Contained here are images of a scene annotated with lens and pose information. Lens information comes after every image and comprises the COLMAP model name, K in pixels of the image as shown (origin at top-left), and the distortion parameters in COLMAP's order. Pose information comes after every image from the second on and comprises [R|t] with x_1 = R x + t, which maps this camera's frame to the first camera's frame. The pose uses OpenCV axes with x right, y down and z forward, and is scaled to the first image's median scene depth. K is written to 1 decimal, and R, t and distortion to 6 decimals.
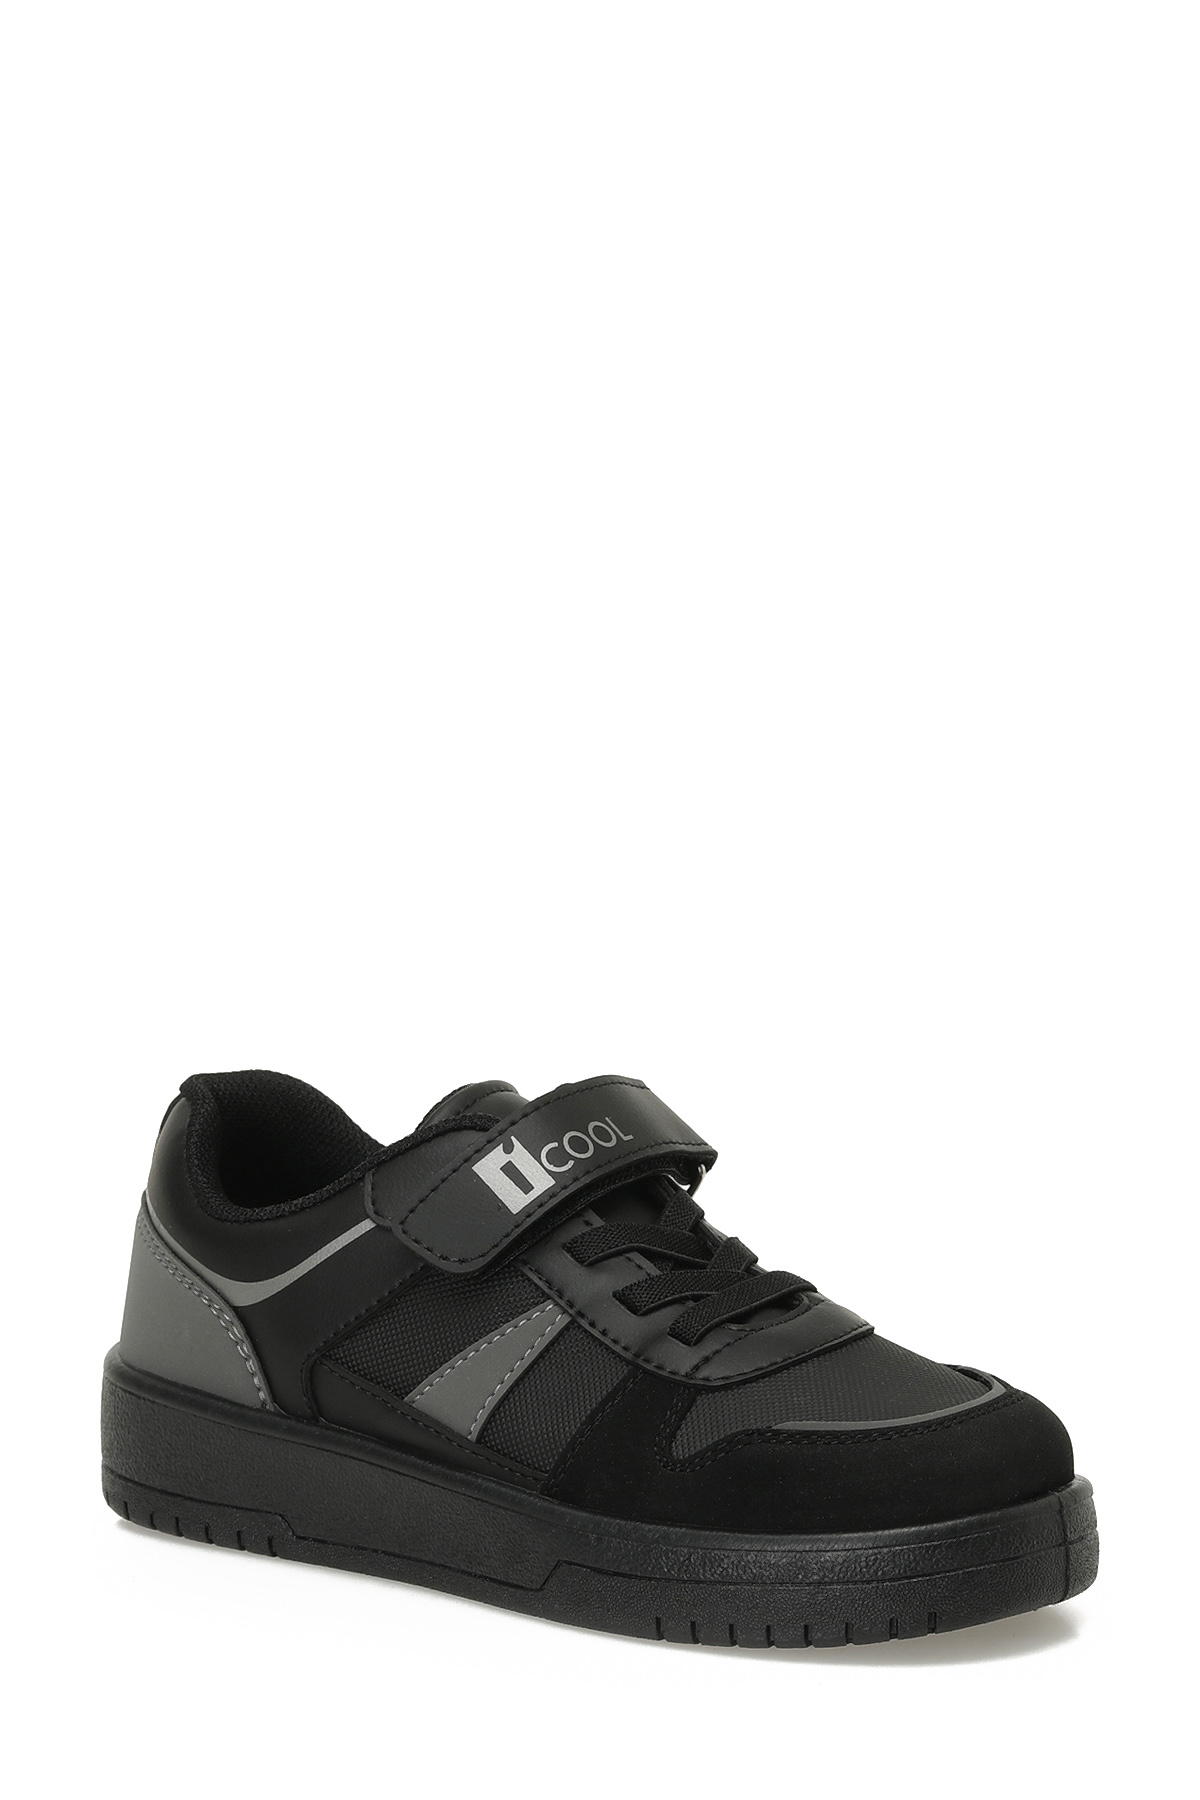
lens RADIAL K [[5240.2, 0, 601.8], [0, 5240.2, 899.6], [0, 0, 1]] dist [-0.133111, 0.000000]
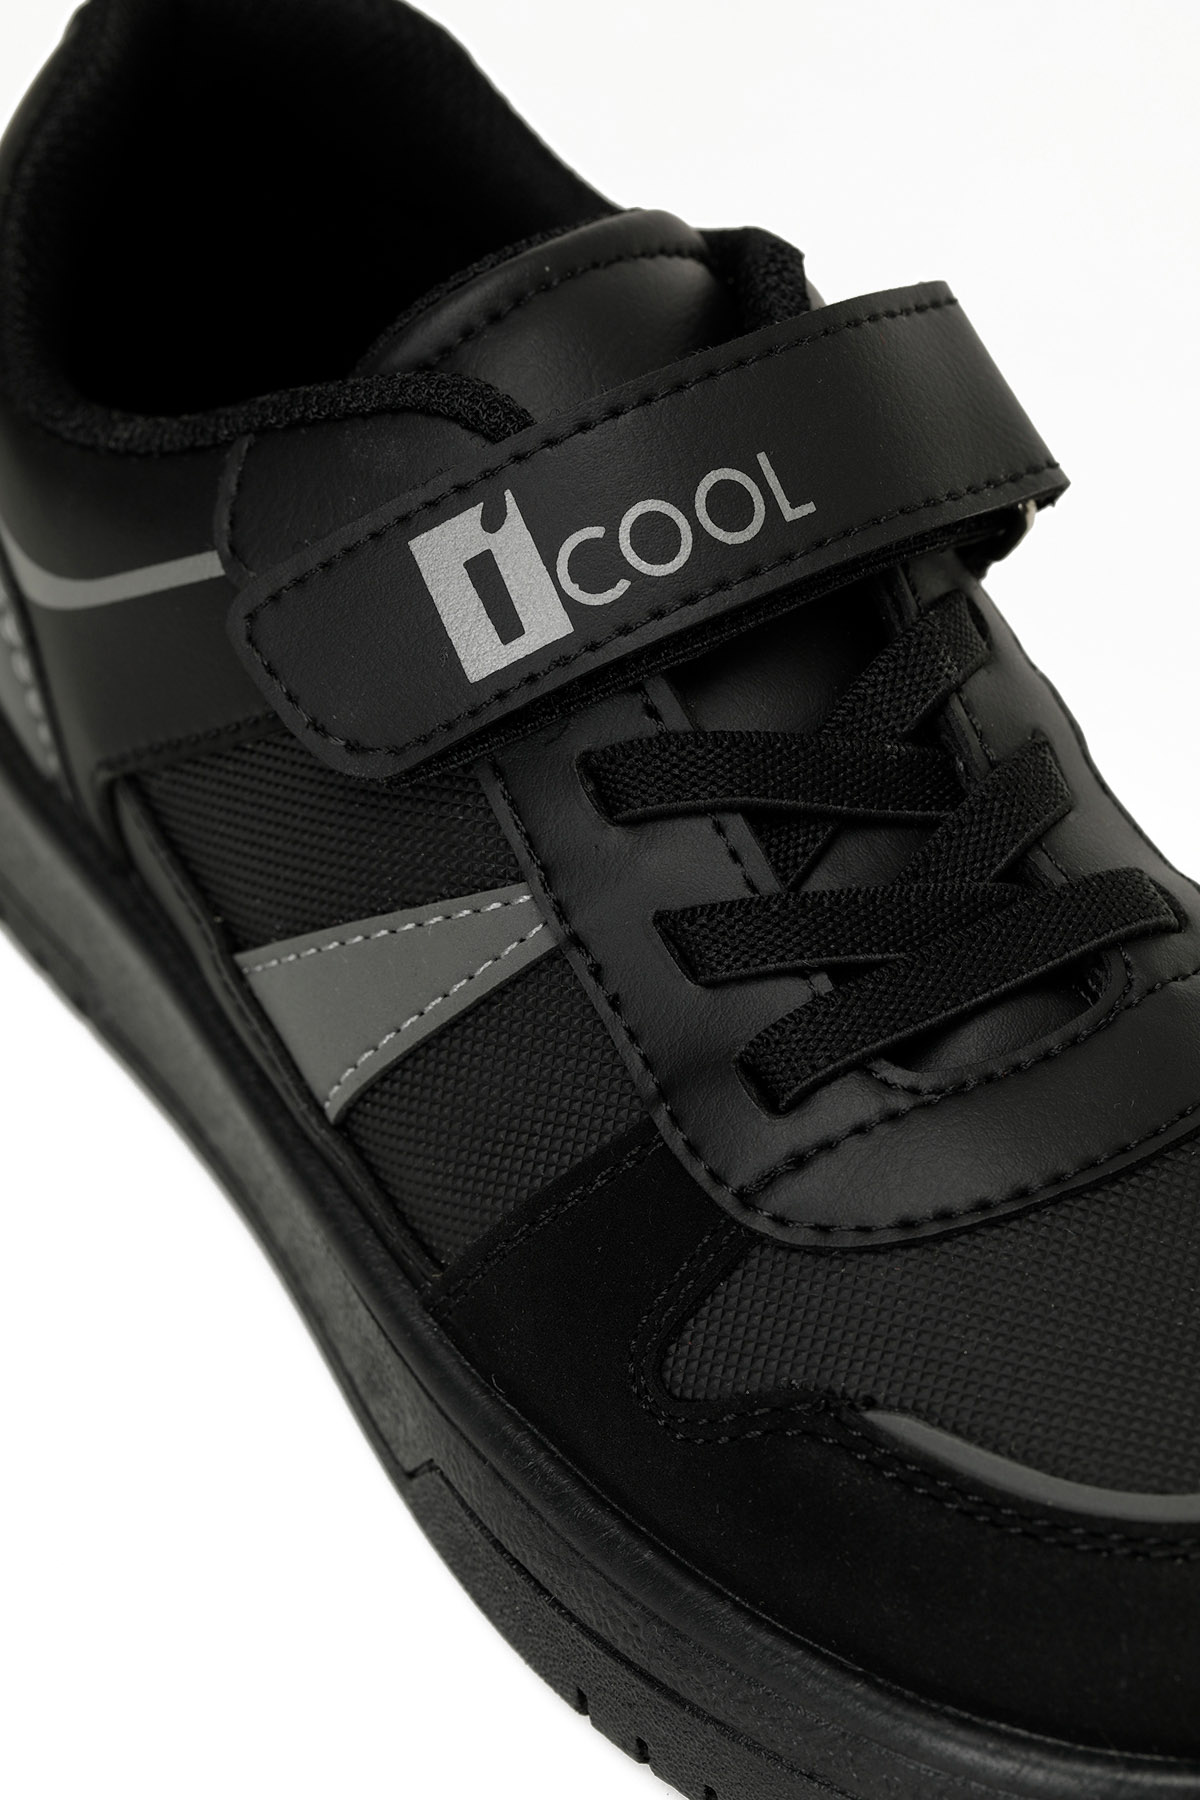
lens RADIAL K [[5240.2, 0, 599.4], [0, 5240.2, 898.4], [0, 0, 1]] dist [-0.133111, 0.000000]
pose [[0.940636, 0.239442, -0.240566, 0.101353], [-0.073861, 0.836175, 0.543467, -0.160698], [0.331284, -0.493436, 0.804221, 0.646311]]
